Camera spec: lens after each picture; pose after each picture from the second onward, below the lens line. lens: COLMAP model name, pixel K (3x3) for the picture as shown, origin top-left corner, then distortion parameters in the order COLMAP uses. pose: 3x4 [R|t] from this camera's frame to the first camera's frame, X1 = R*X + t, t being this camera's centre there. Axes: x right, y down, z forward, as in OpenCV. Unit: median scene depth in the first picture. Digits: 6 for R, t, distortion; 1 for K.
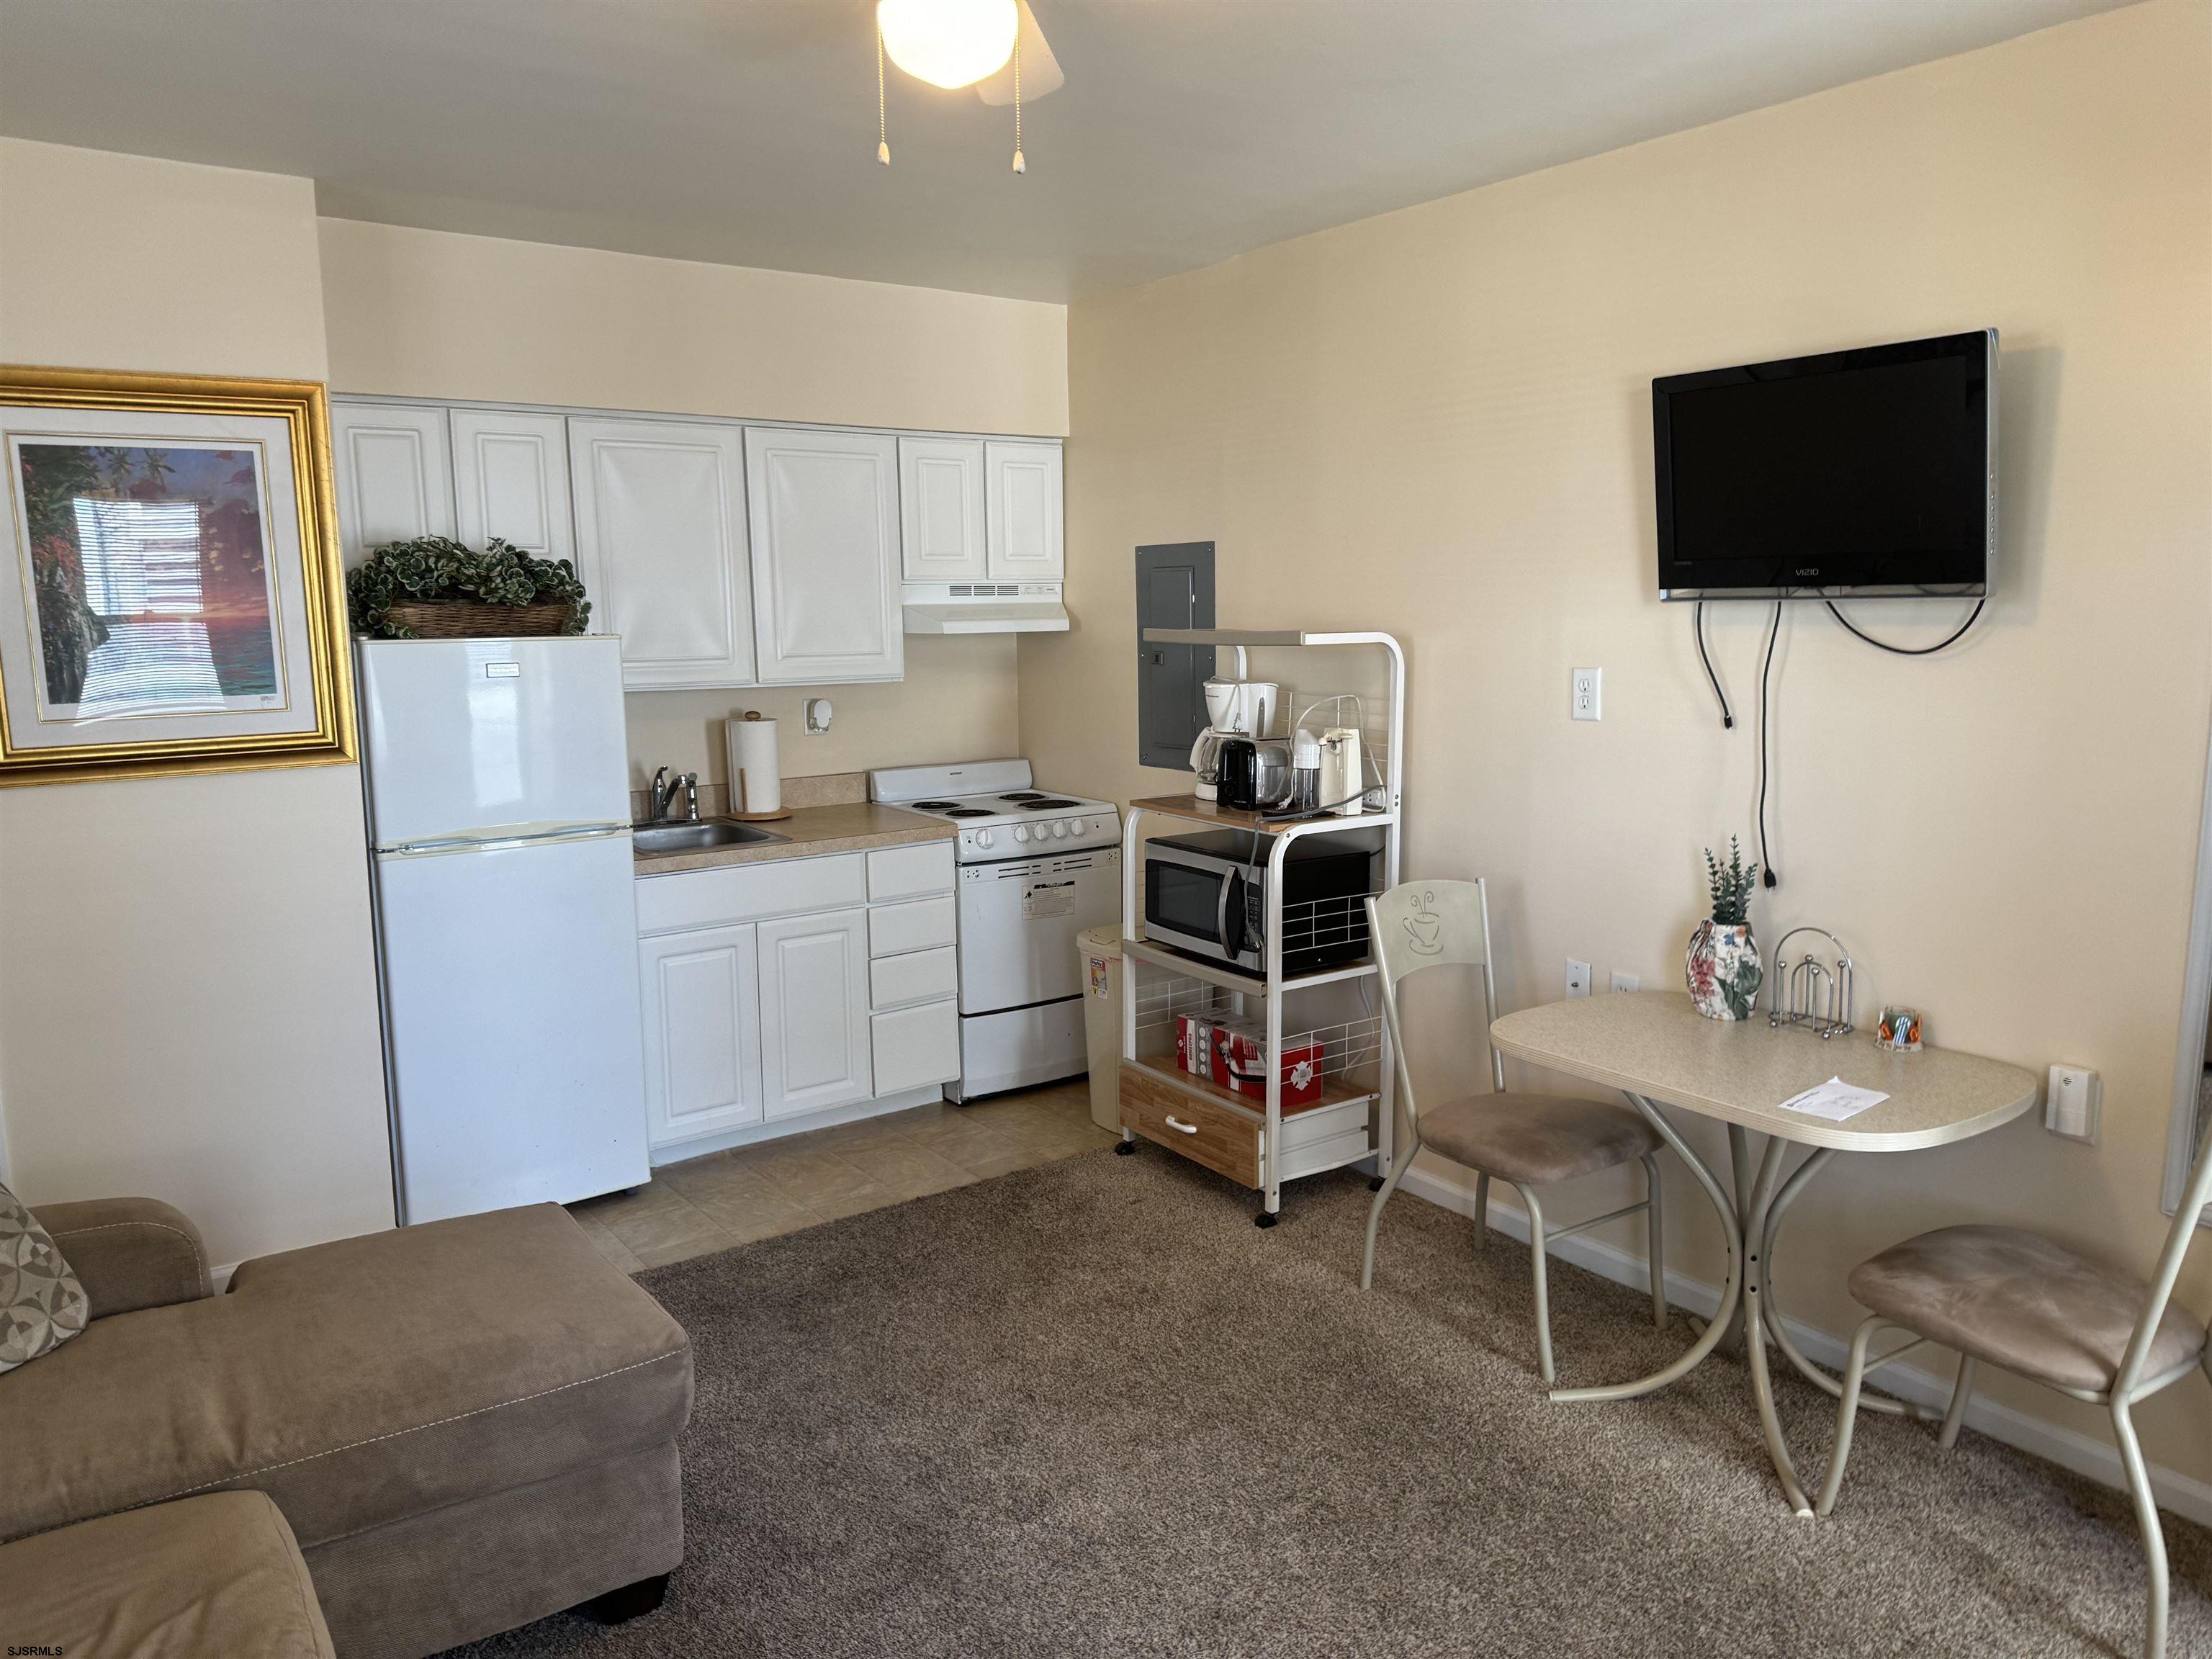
lens RADIAL K [[1565.6, 0, 1111.2], [0, 1565.6, 822.9], [0, 0, 1]] dist [0.064198, -0.074862]
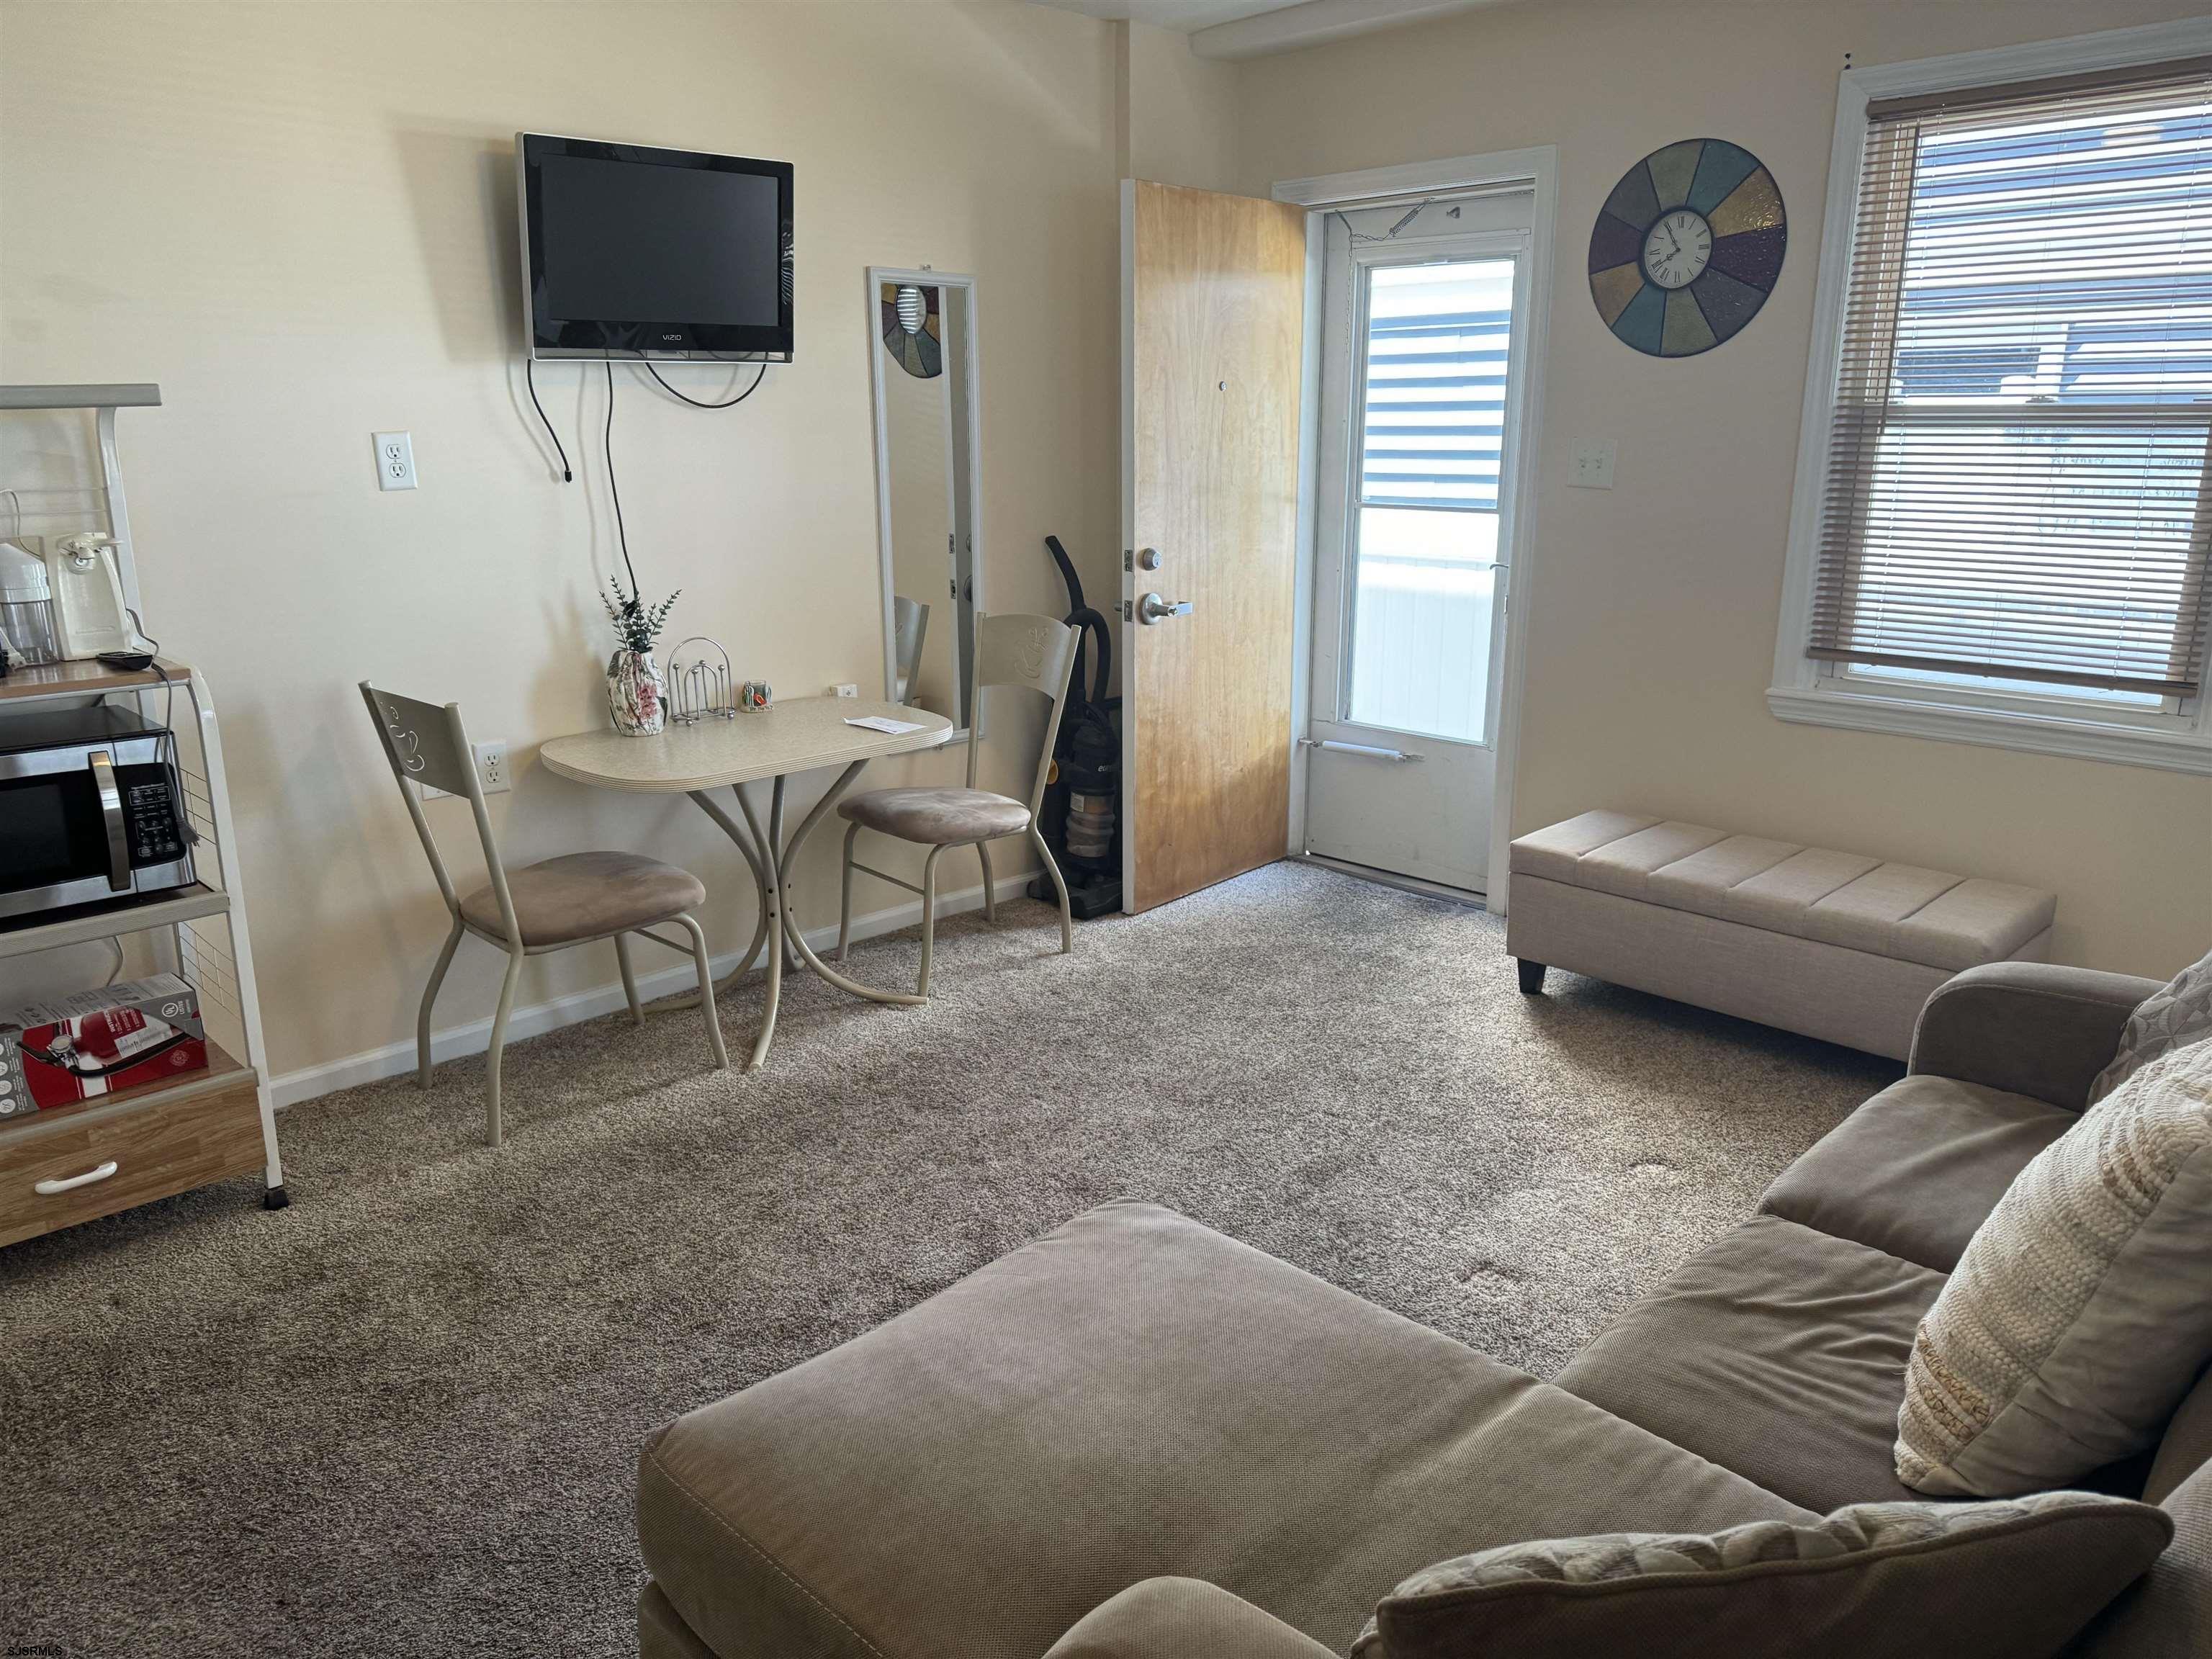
lens RADIAL K [[1565.6, 0, 1111.2], [0, 1565.6, 822.9], [0, 0, 1]] dist [0.064198, -0.074862]
pose [[-0.168806, -0.242591, 0.955329, -0.660141], [0.150915, 0.951449, 0.268272, -0.060953], [-0.974027, 0.189460, -0.124000, 0.690469]]
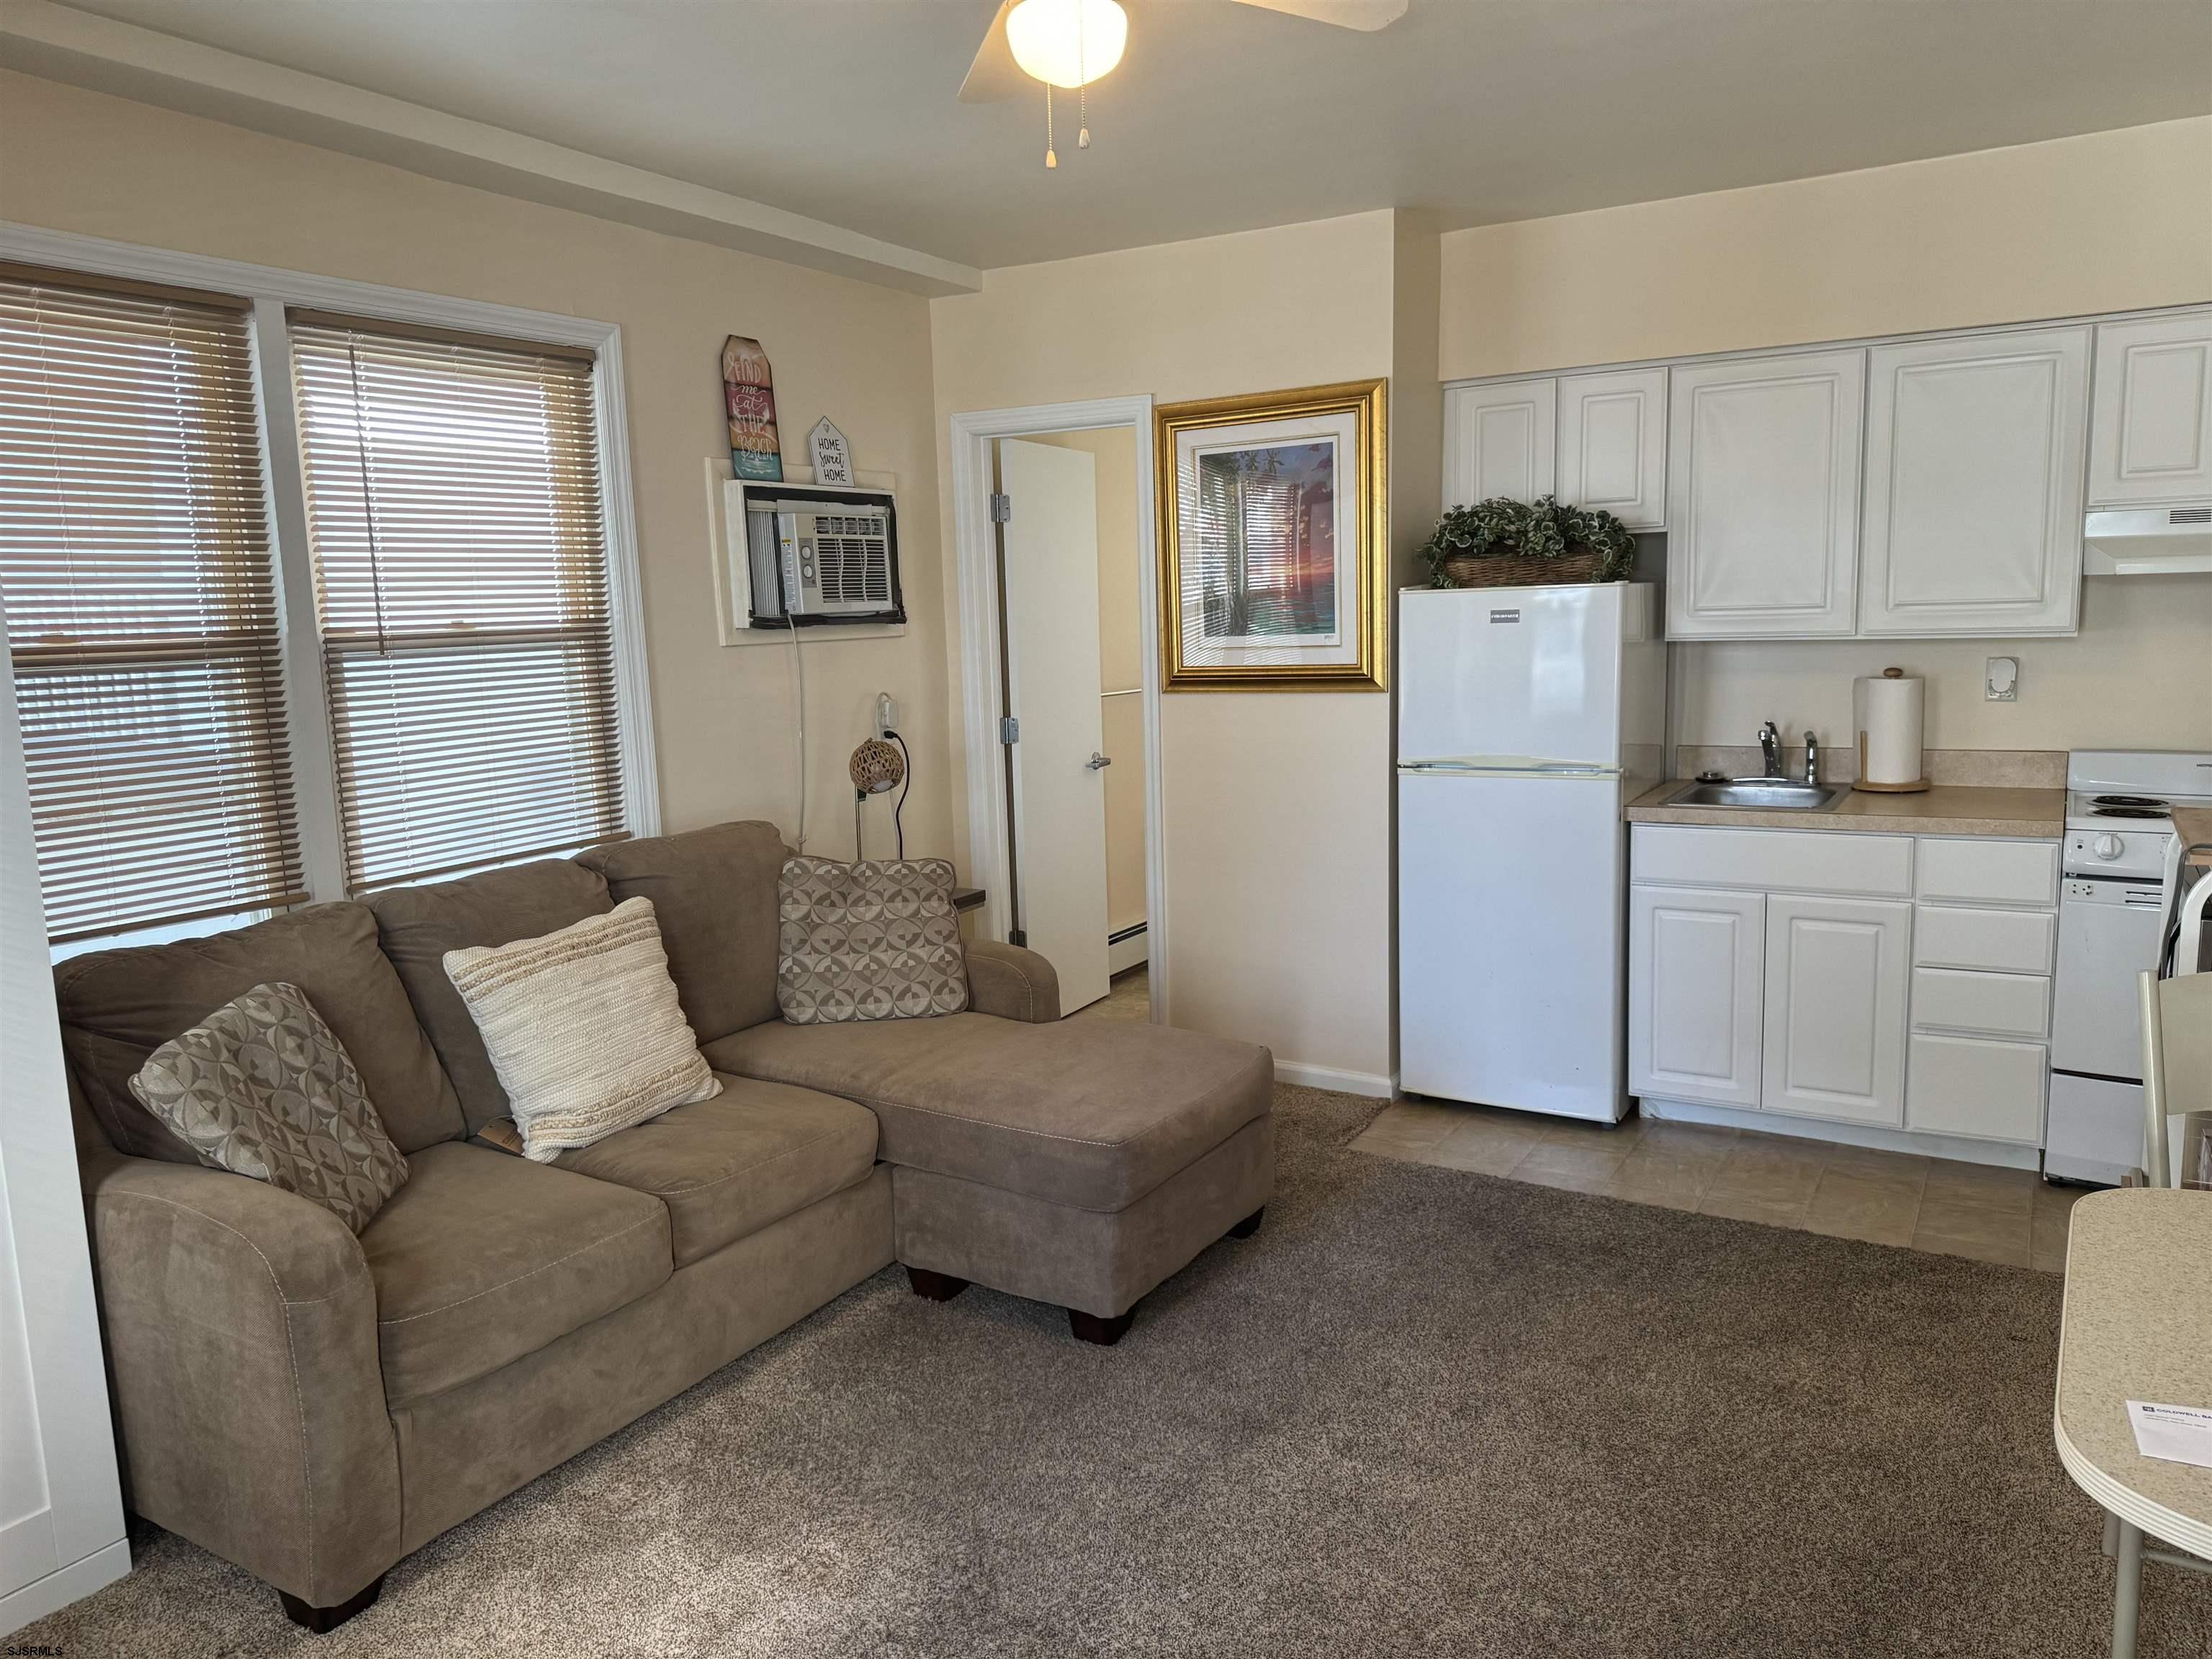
lens RADIAL K [[1561.9, 0, 1111.1], [0, 1561.9, 834.0], [0, 0, 1]] dist [0.150638, -0.183326]
pose [[0.395086, 0.133517, -0.908889, 0.532068], [-0.110278, 0.989120, 0.097365, -0.022491], [0.912001, 0.061763, 0.405512, 0.302112]]
